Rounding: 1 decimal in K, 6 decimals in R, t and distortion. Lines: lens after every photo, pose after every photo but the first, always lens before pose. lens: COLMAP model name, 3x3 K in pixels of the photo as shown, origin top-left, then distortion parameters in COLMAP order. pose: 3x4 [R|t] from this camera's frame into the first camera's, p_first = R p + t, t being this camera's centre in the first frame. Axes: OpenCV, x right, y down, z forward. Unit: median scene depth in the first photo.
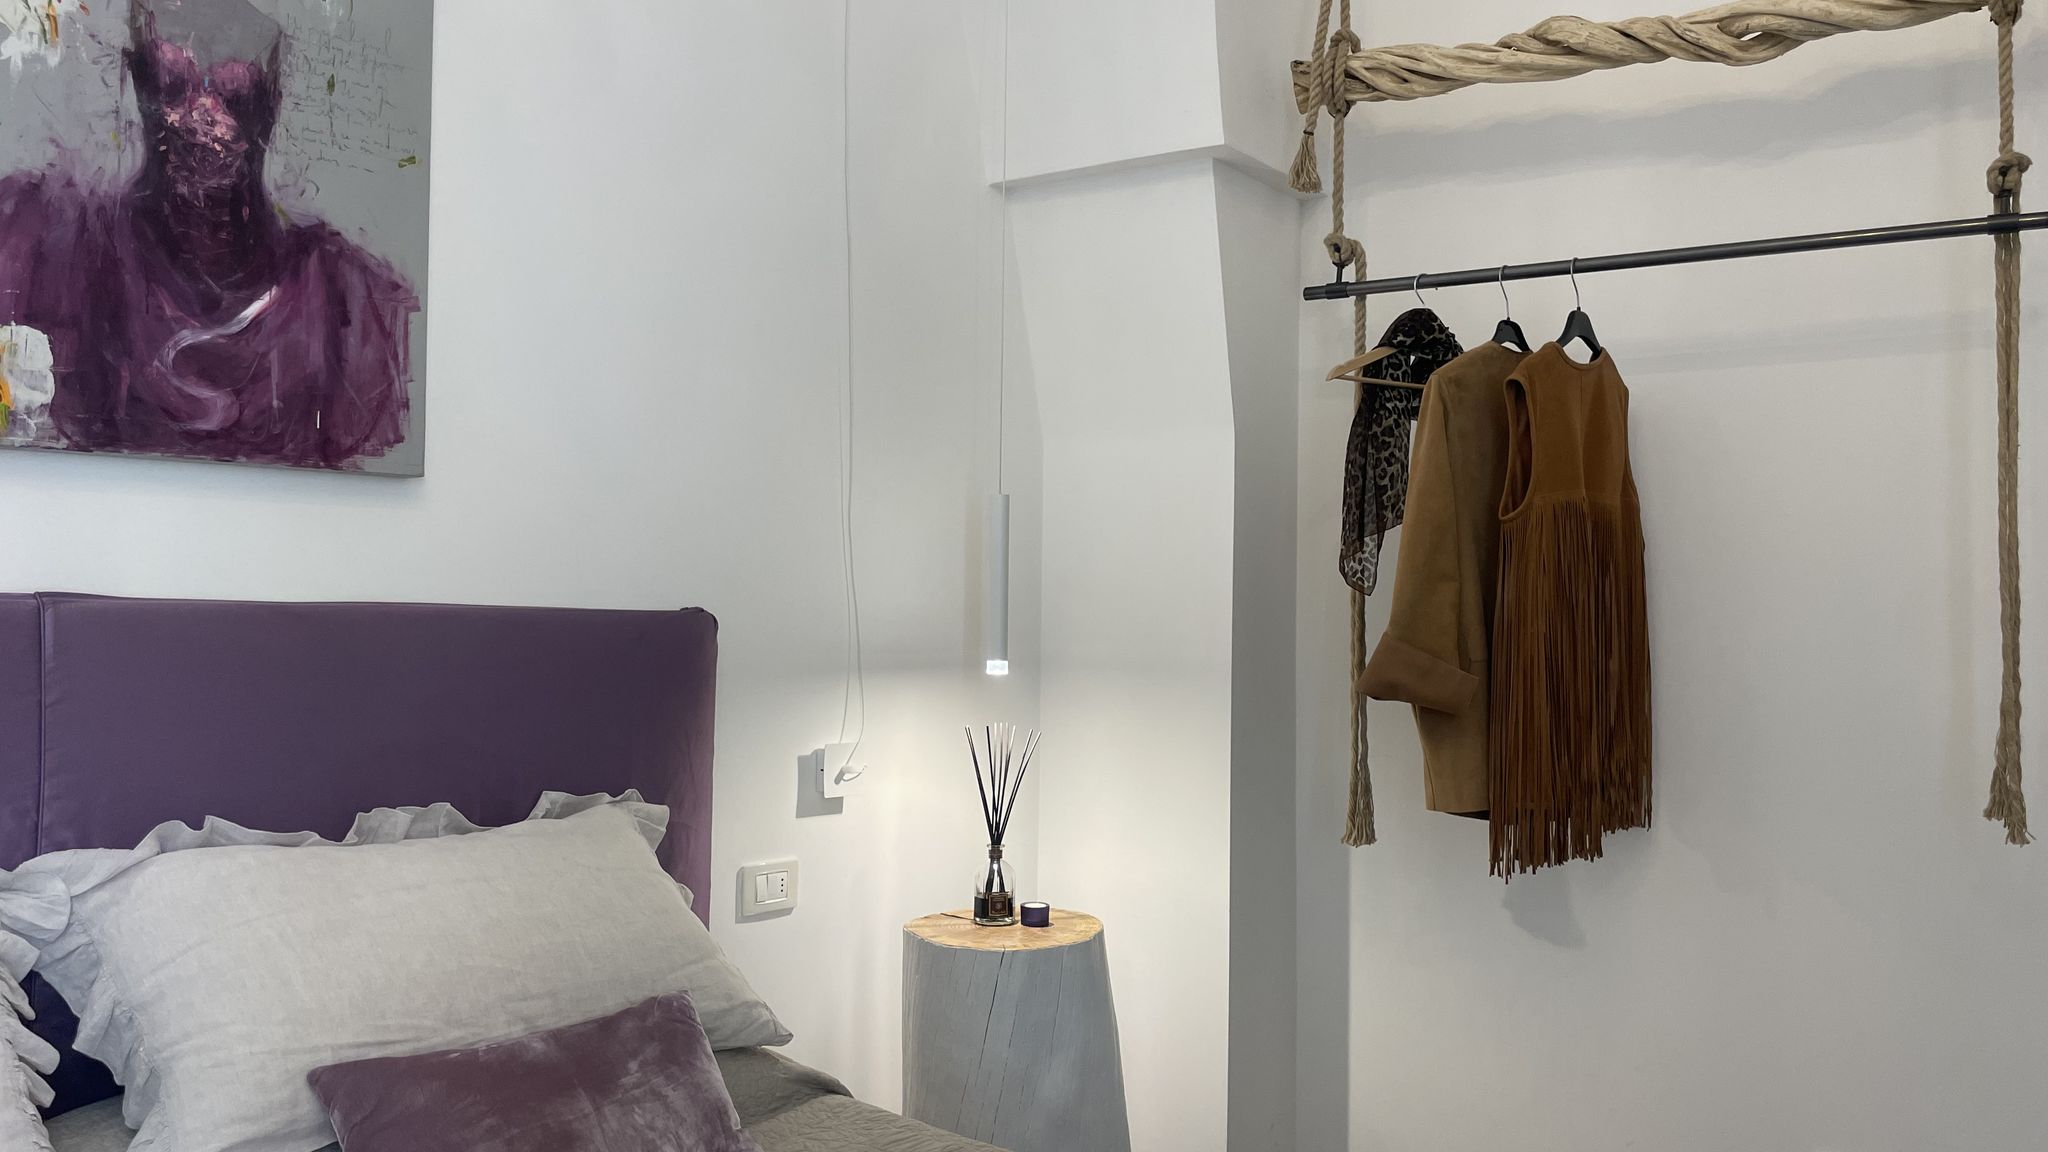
lens RADIAL K [[1560.5, 0, 1030.5], [0, 1560.5, 567.4], [0, 0, 1]] dist [0.084755, -0.130059]
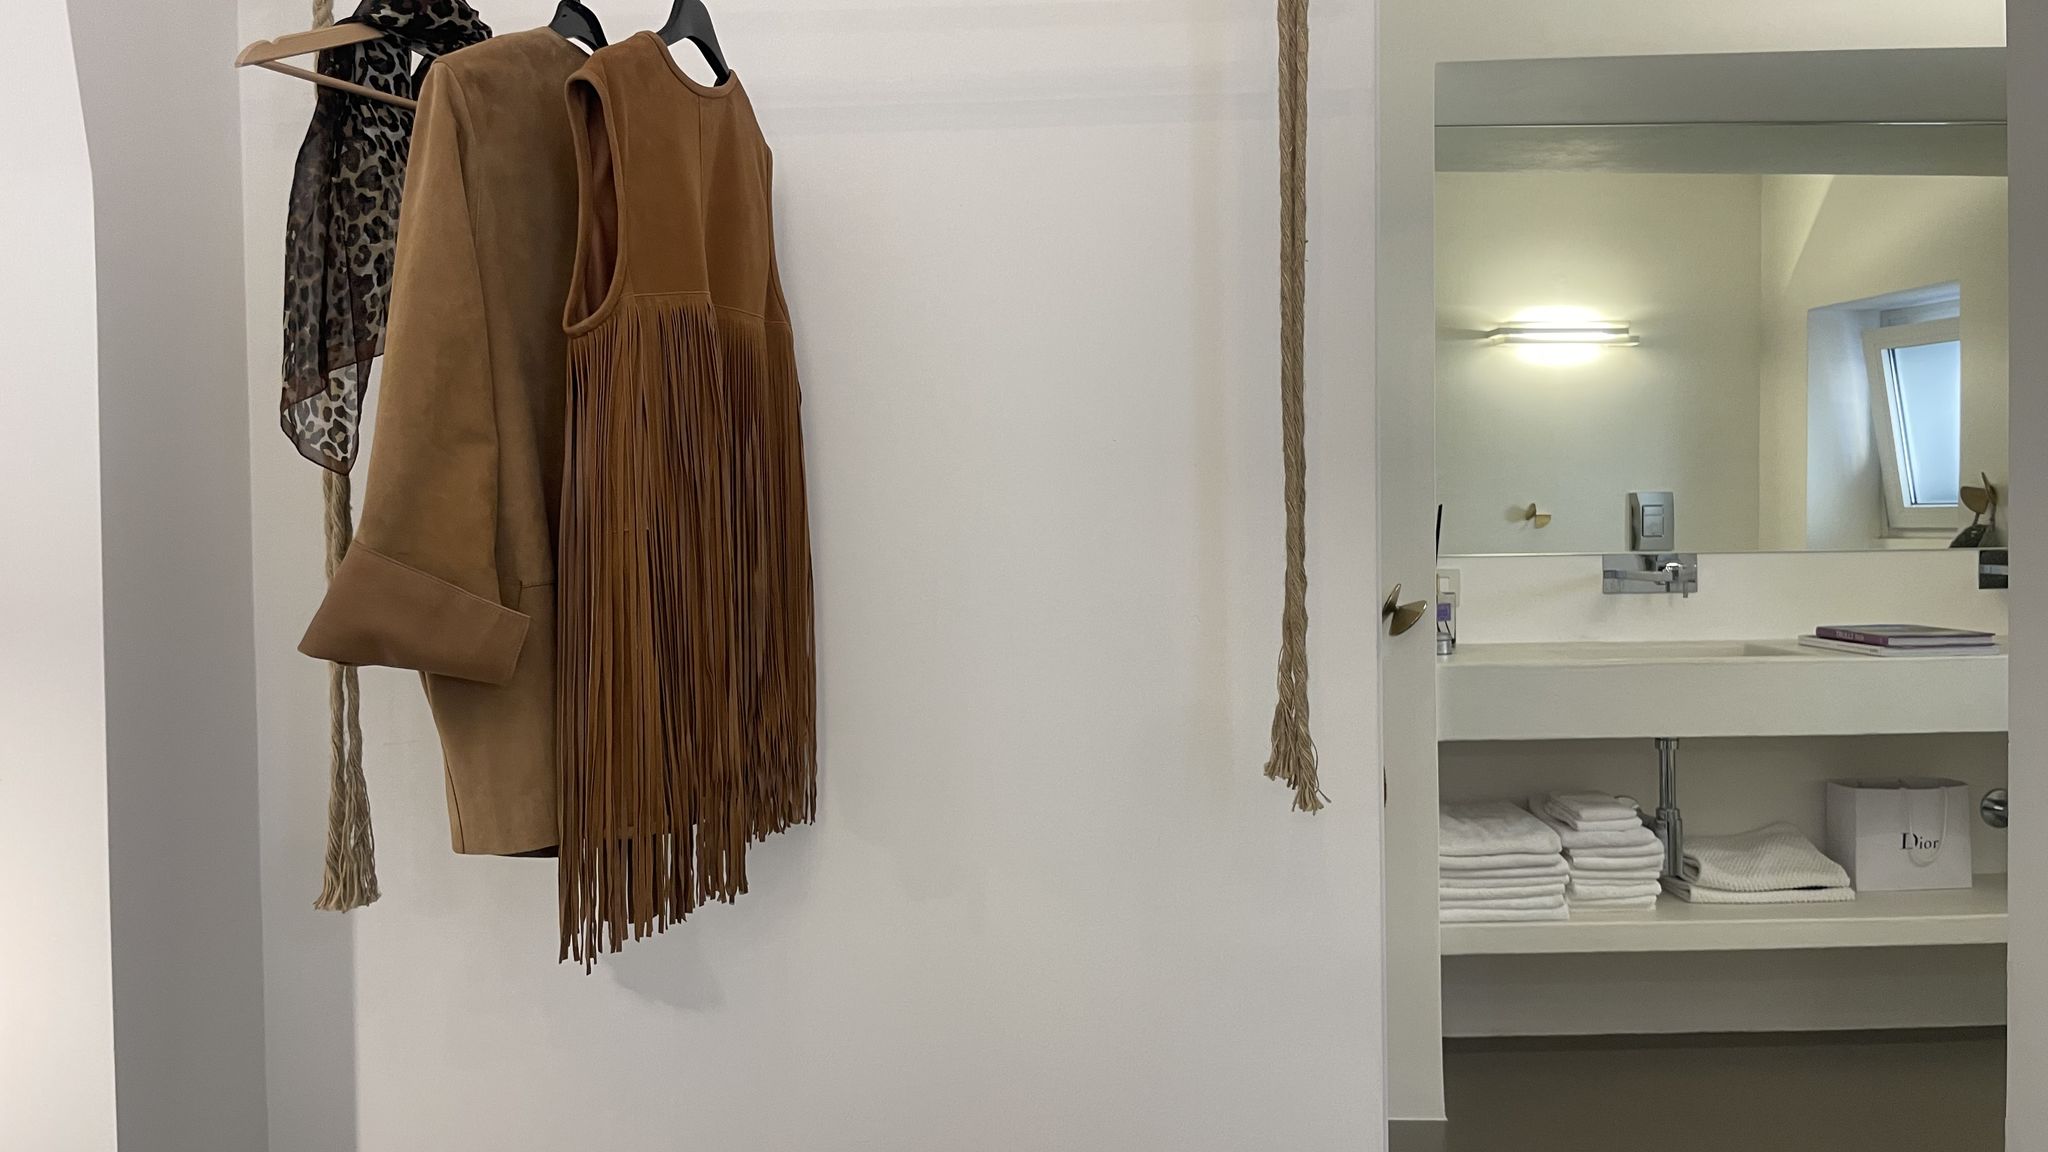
lens RADIAL K [[1560.5, 0, 1030.5], [0, 1560.5, 567.4], [0, 0, 1]] dist [0.084755, -0.130059]
pose [[0.862676, -0.037514, 0.504365, 0.144884], [0.009506, 0.998272, 0.057990, 0.021238], [-0.505668, -0.045232, 0.861541, 0.397879]]
